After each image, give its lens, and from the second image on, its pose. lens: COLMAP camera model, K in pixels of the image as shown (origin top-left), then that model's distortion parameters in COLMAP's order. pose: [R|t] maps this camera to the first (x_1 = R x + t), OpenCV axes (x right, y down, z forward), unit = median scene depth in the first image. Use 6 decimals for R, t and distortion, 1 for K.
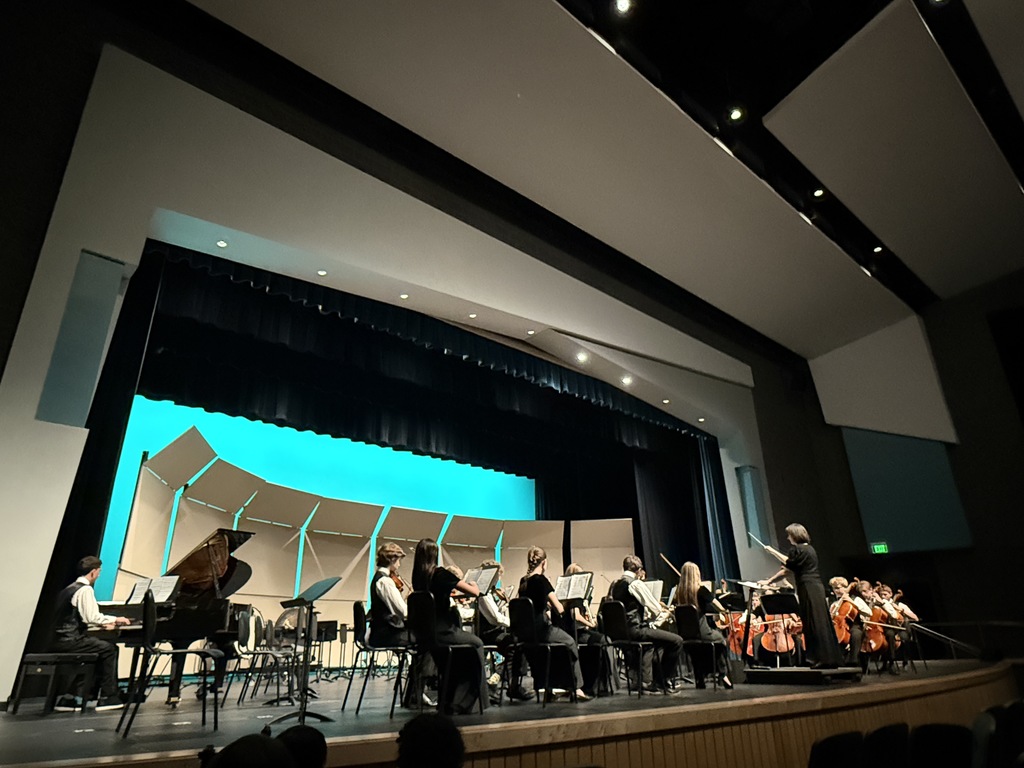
lens RADIAL K [[648.3, 0, 512.0], [0, 648.3, 384.0], [0, 0, 1]] dist [-0.004795, -0.002365]
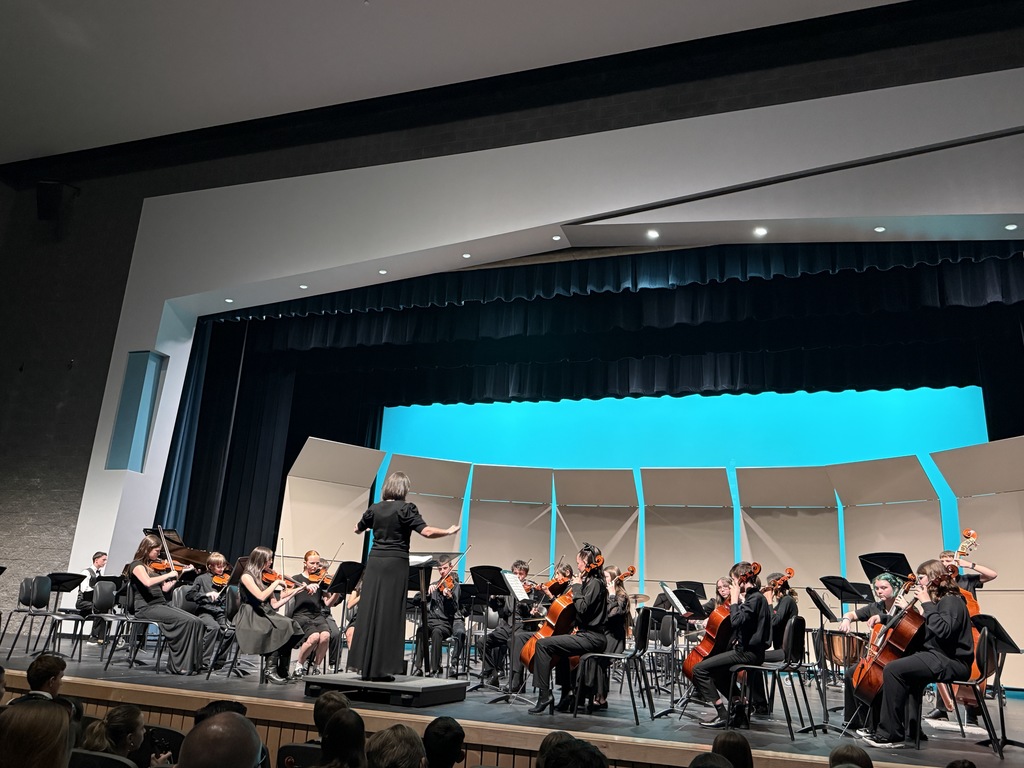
lens RADIAL K [[822.2, 0, 512.0], [0, 822.2, 384.0], [0, 0, 1]] dist [0.096386, 0.000203]
pose [[0.469410, -0.202239, -0.859508, 0.660753], [0.268256, 0.960070, -0.079396, 0.122820], [0.841245, -0.193299, 0.504919, 0.339139]]
